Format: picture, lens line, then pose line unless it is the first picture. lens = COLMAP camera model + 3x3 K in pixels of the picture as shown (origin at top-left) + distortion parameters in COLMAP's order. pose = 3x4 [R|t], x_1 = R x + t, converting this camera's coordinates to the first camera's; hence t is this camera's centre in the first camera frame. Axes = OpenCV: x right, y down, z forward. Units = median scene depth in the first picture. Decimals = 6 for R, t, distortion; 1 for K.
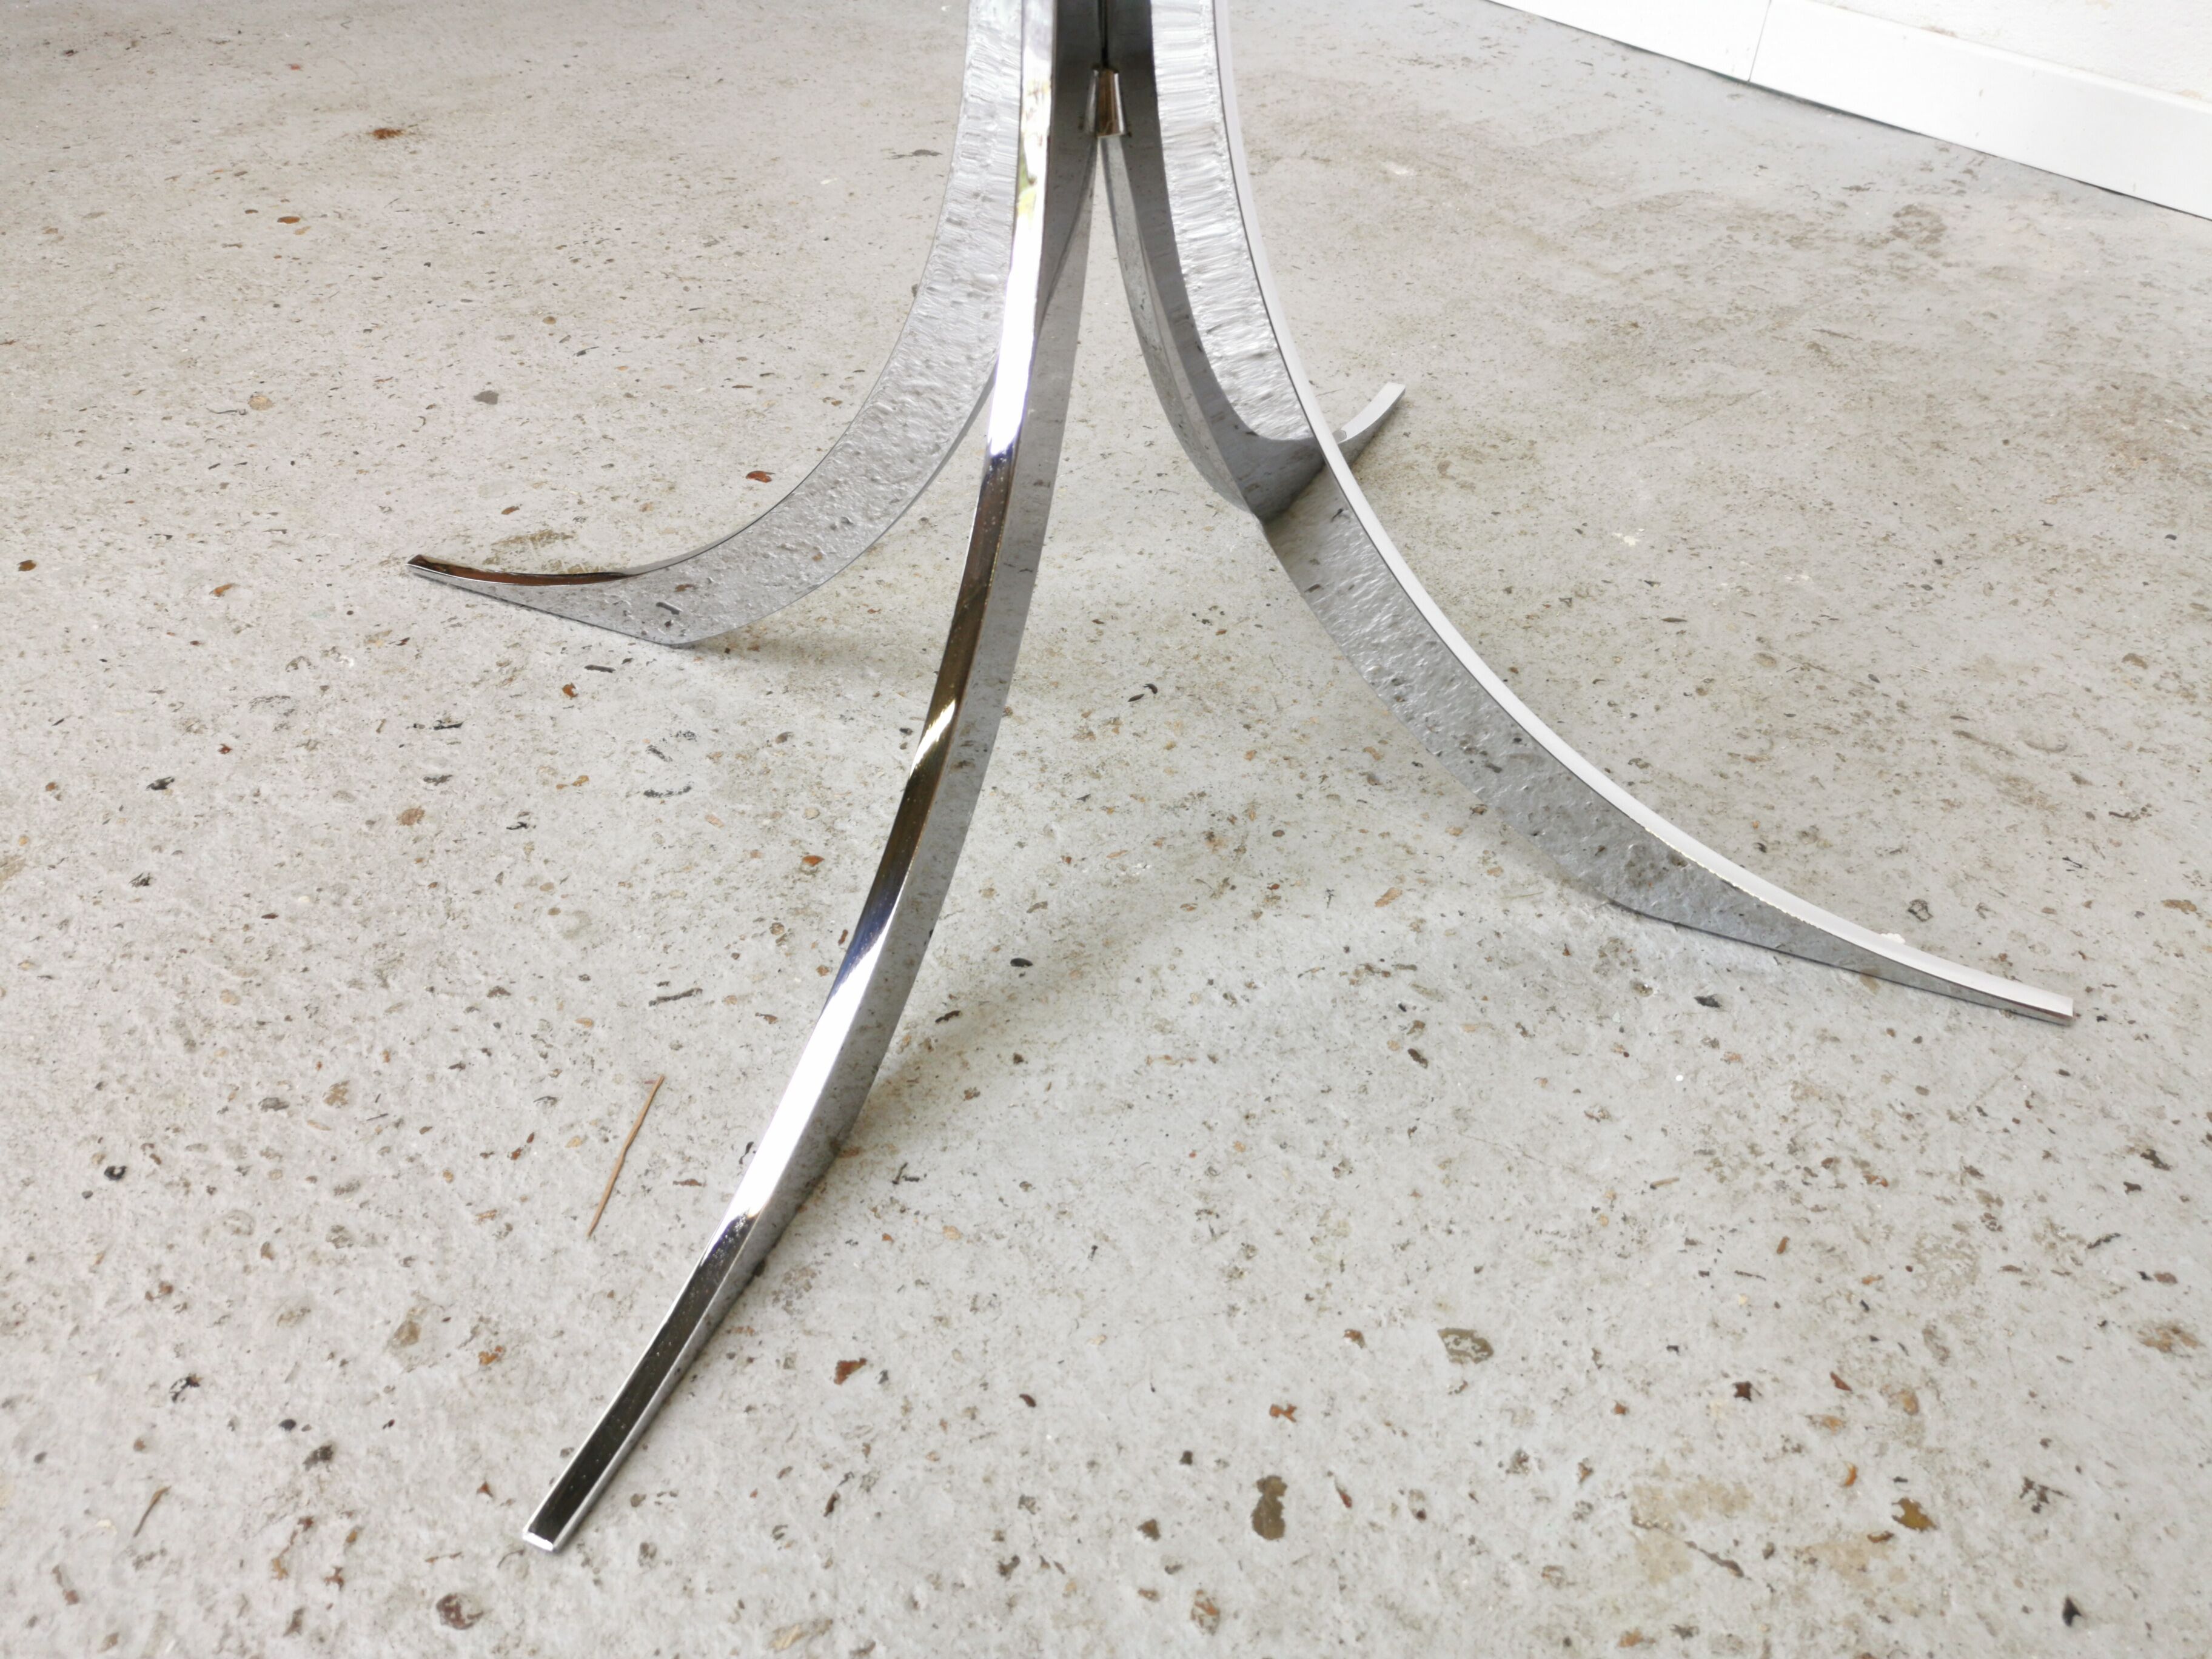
lens RADIAL K [[1711.8, 0, 1102.1], [0, 1711.8, 824.5], [0, 0, 1]] dist [0.062224, -0.069860]
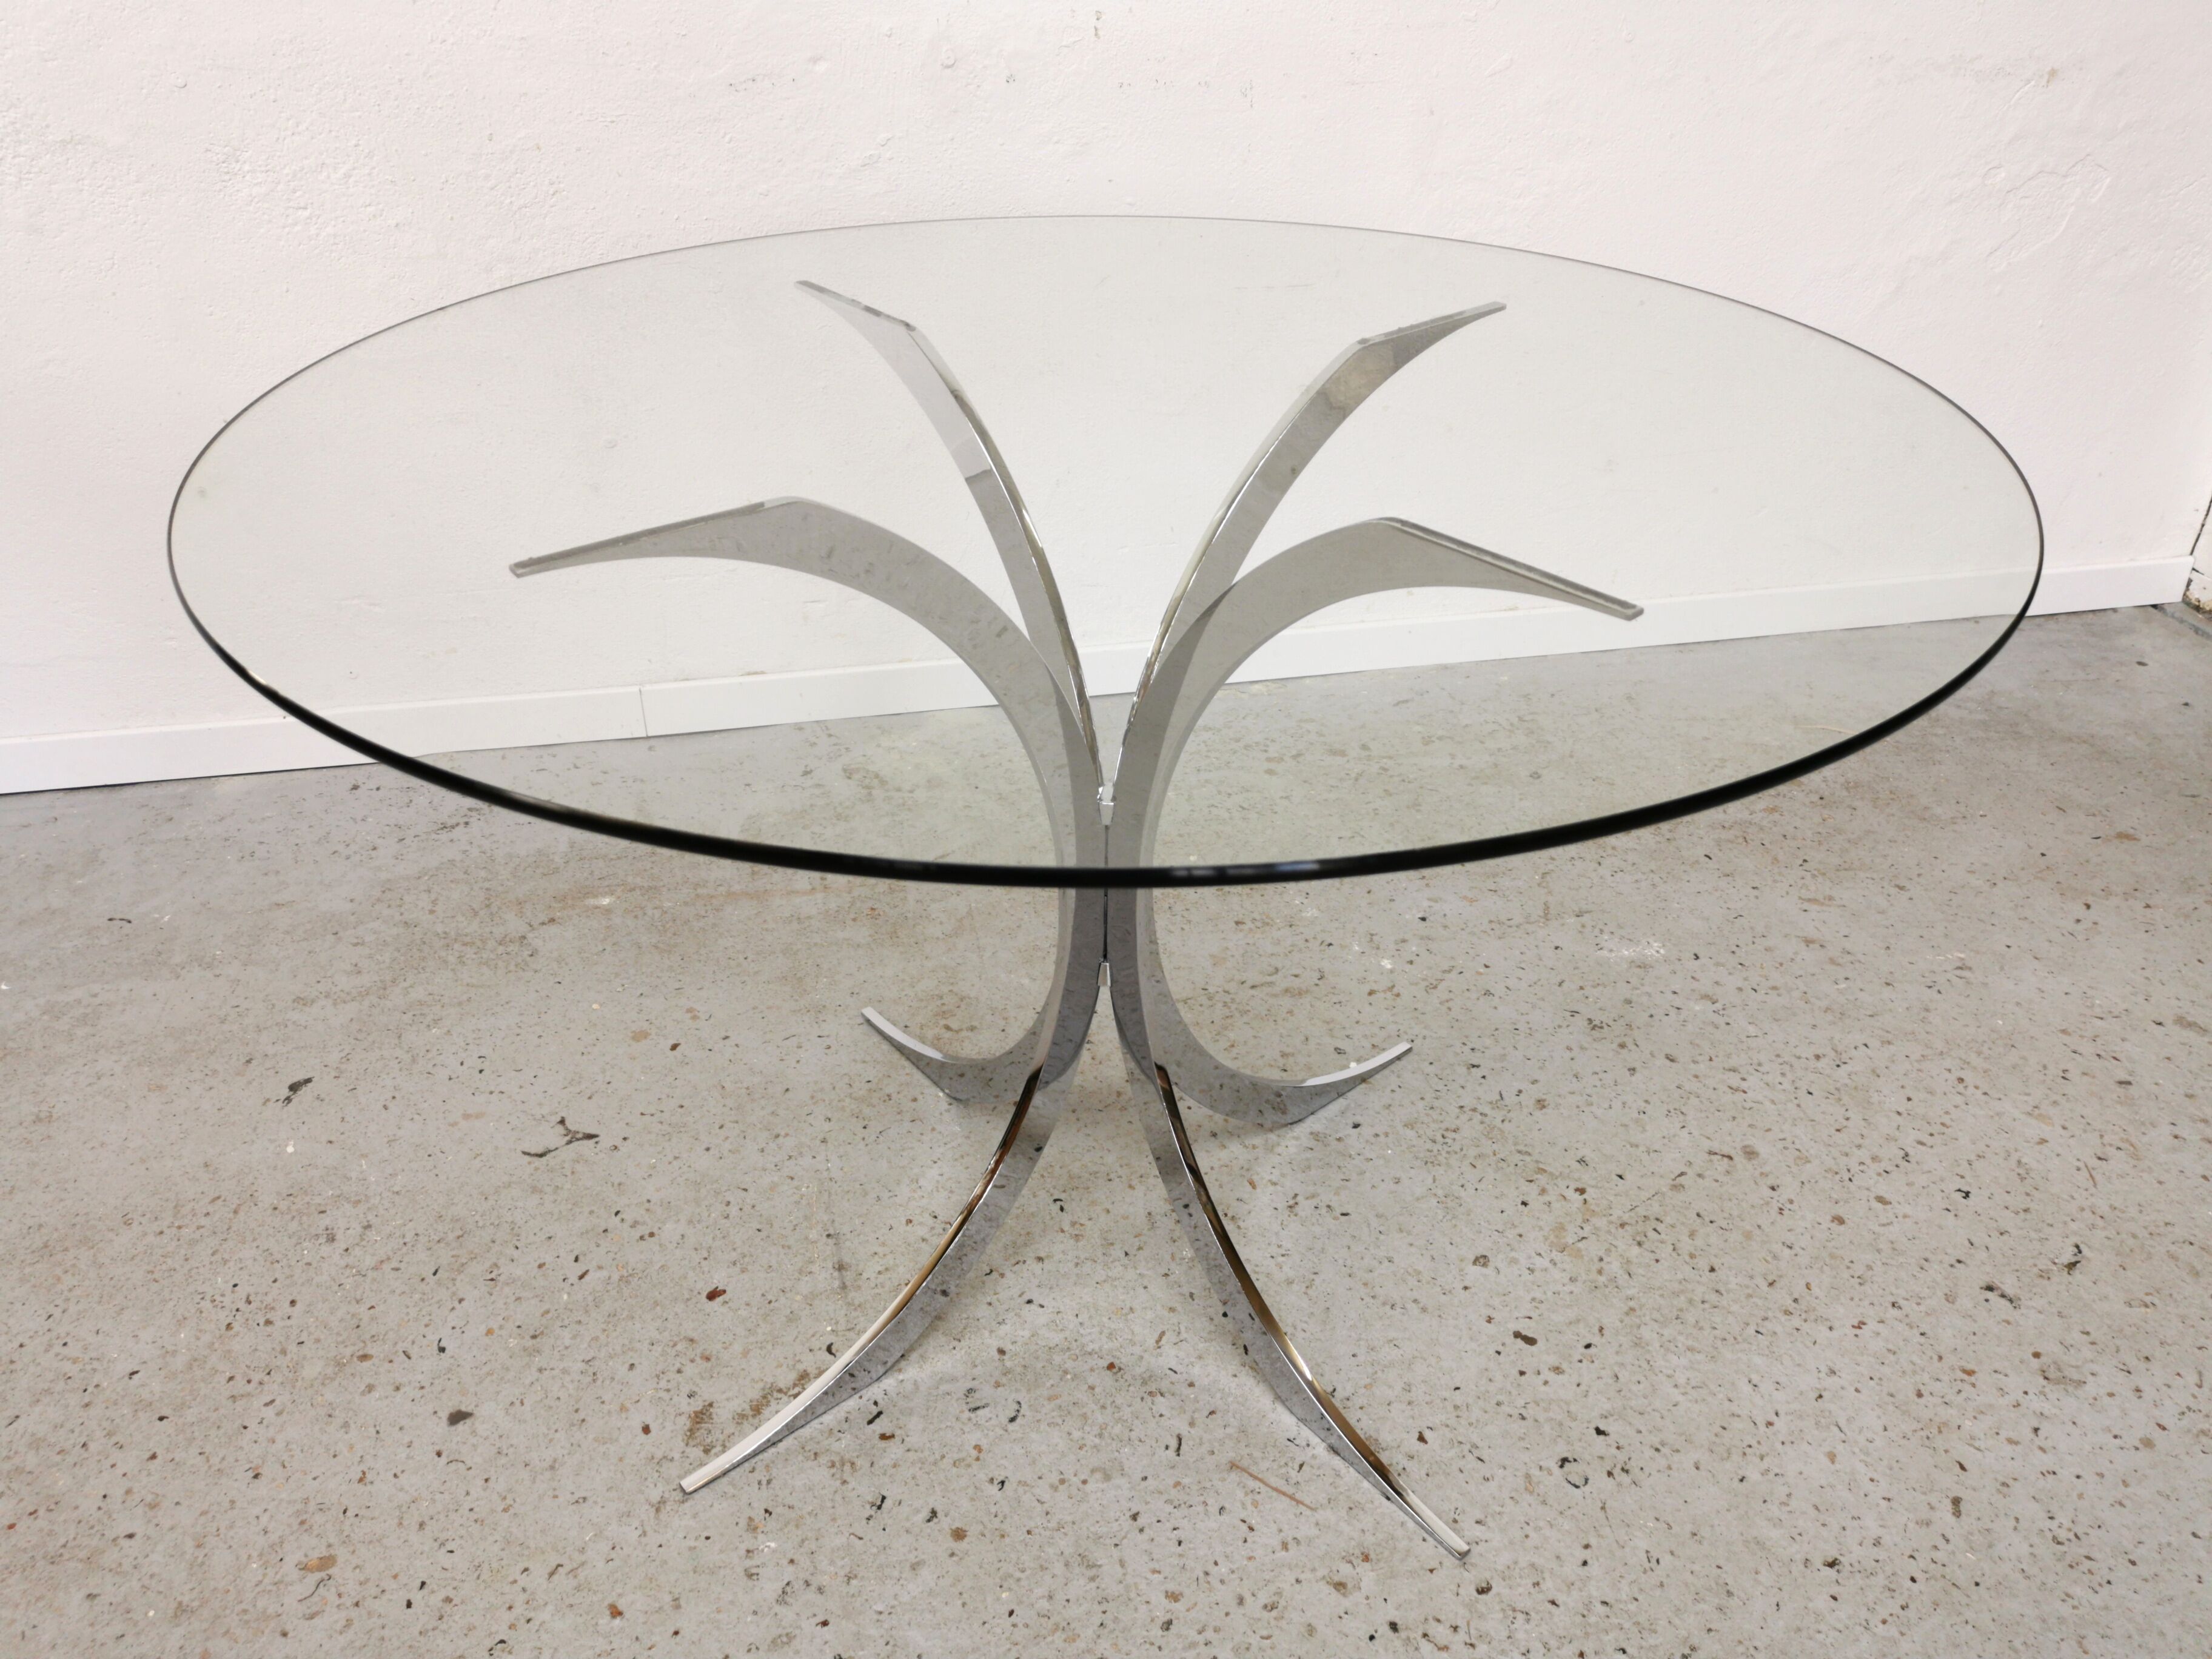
lens RADIAL K [[1703.0, 0, 1106.6], [0, 1703.0, 835.5], [0, 0, 1]] dist [0.063450, -0.068323]
pose [[0.435040, -0.467510, 0.769528, -1.187508], [0.585259, 0.796299, 0.152908, -0.647256], [-0.684260, 0.383852, 0.620037, -0.332314]]
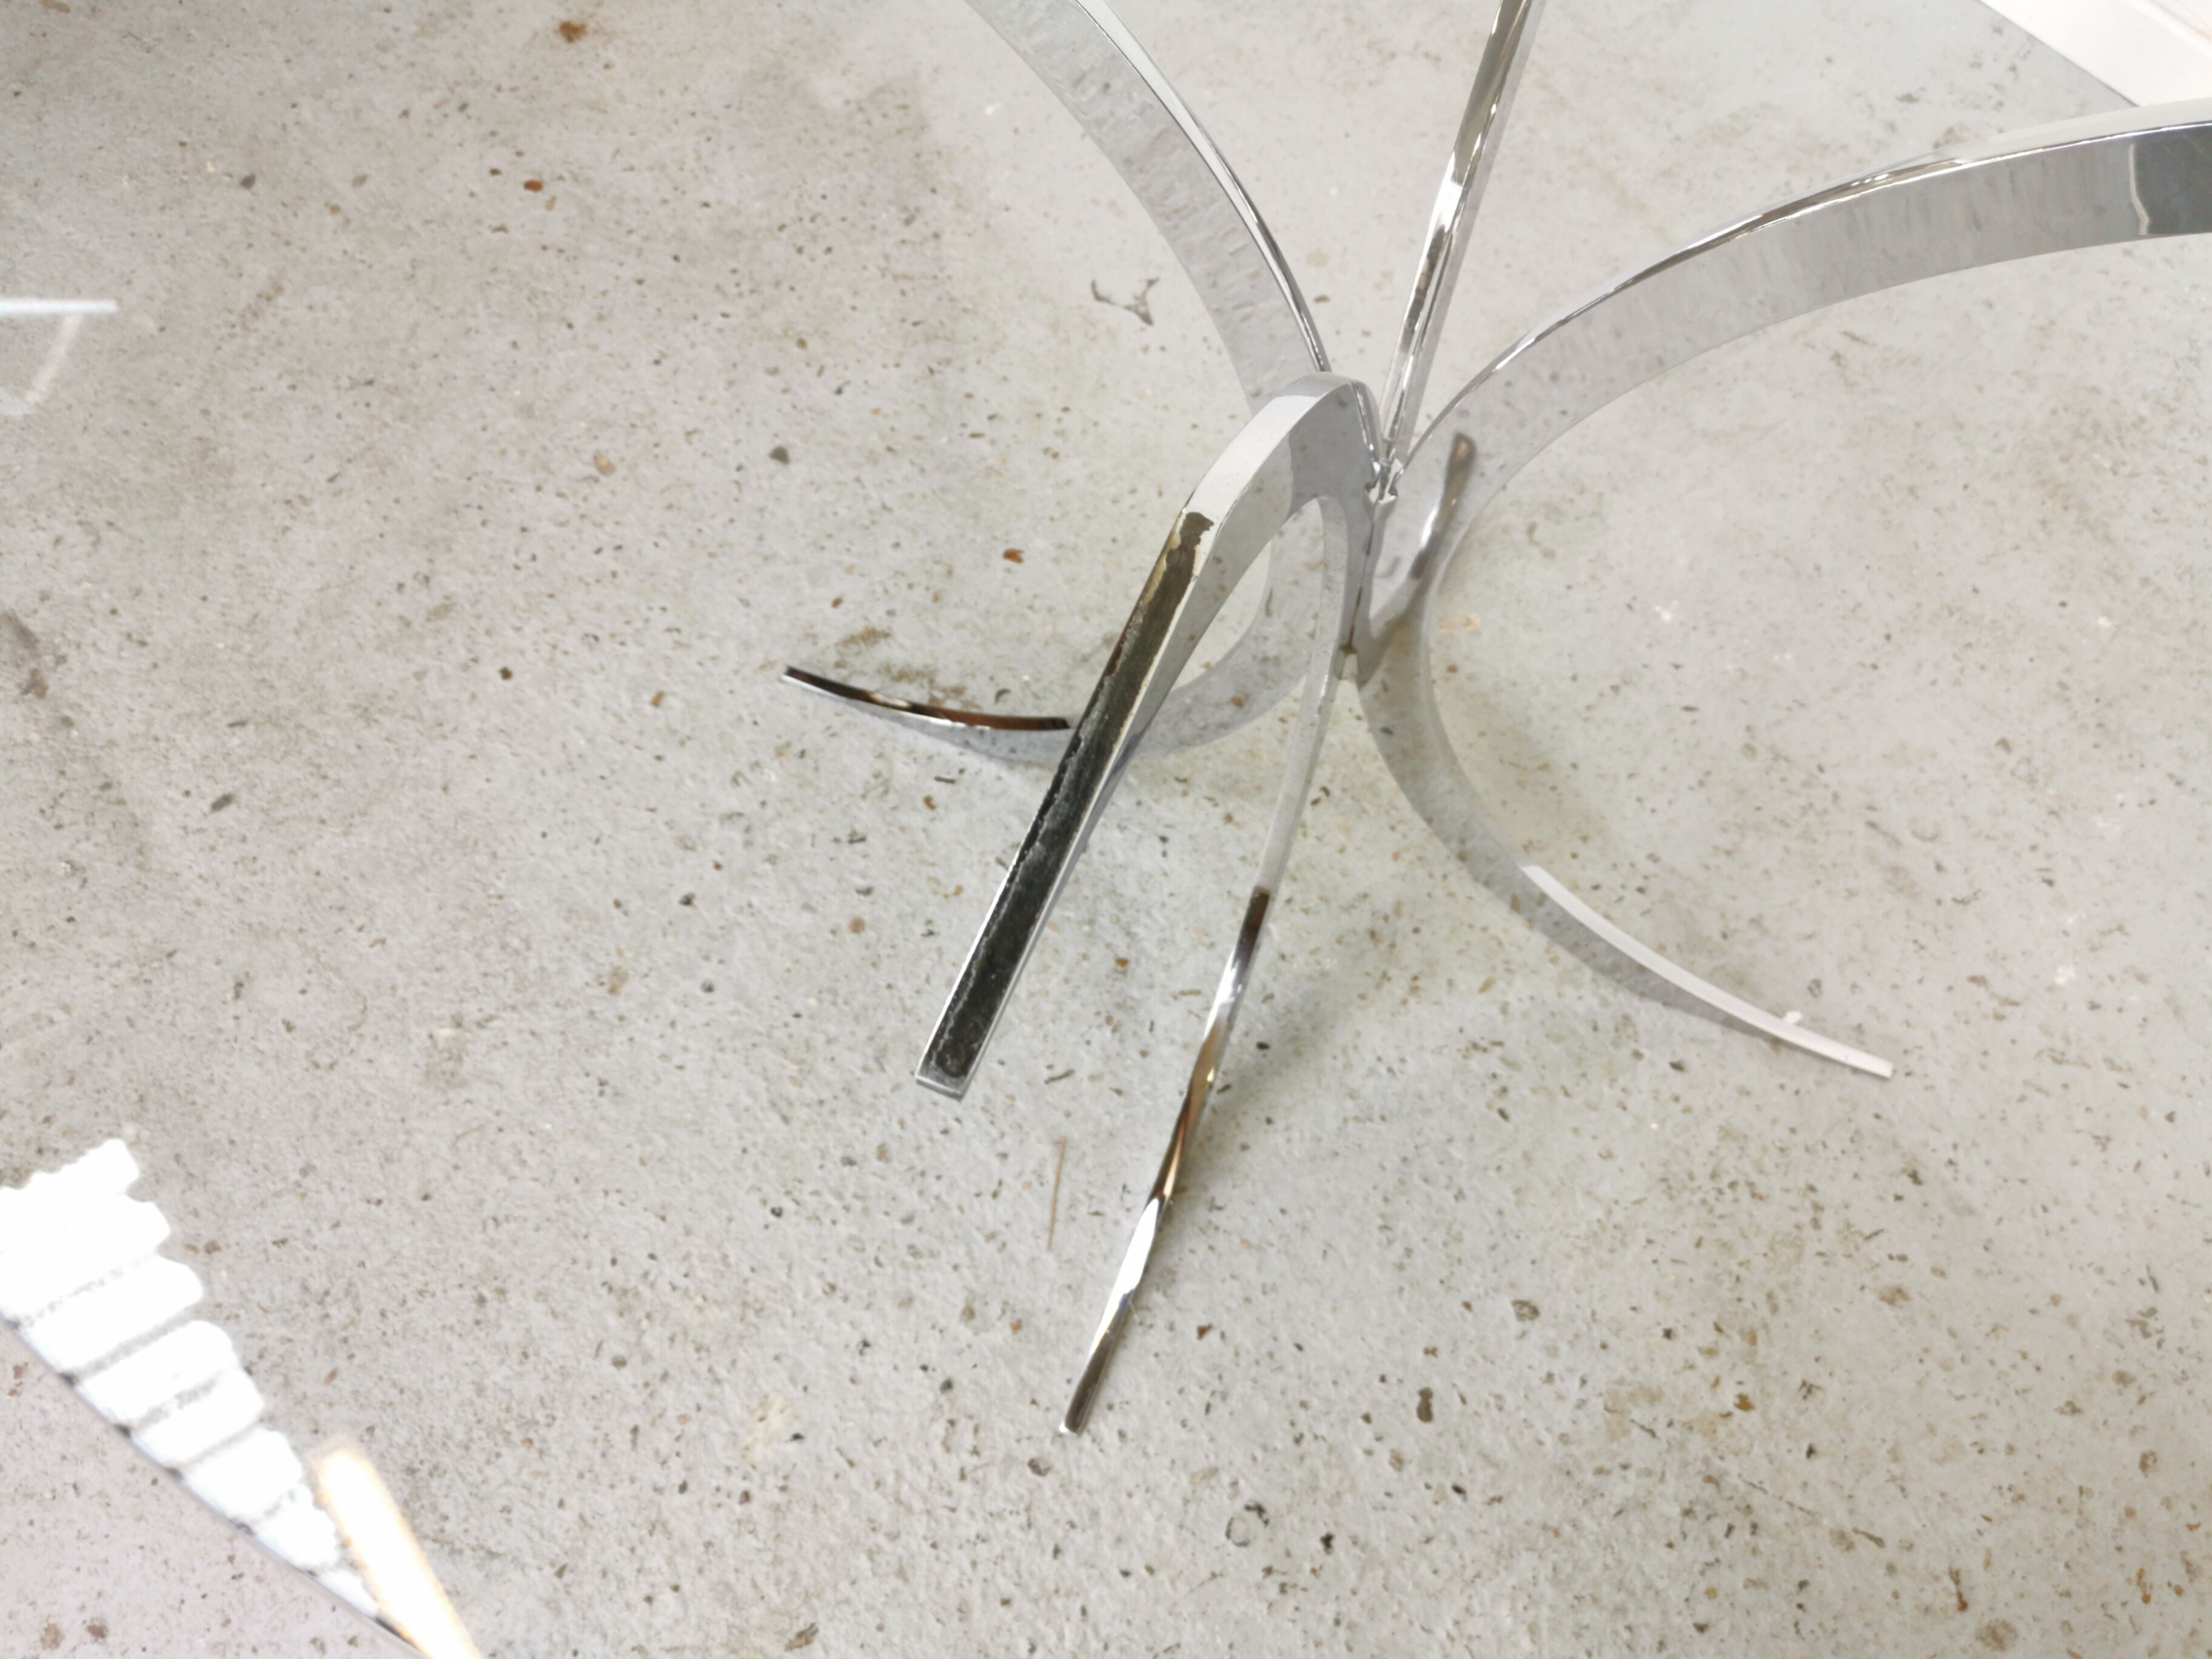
lens RADIAL K [[1697.8, 0, 1101.3], [0, 1697.8, 828.9], [0, 0, 1]] dist [0.059157, -0.075041]
pose [[0.999457, -0.031818, -0.008570, -0.151882], [0.032511, 0.909790, 0.413793, -0.660874], [-0.005369, -0.413847, 0.910331, -0.337632]]
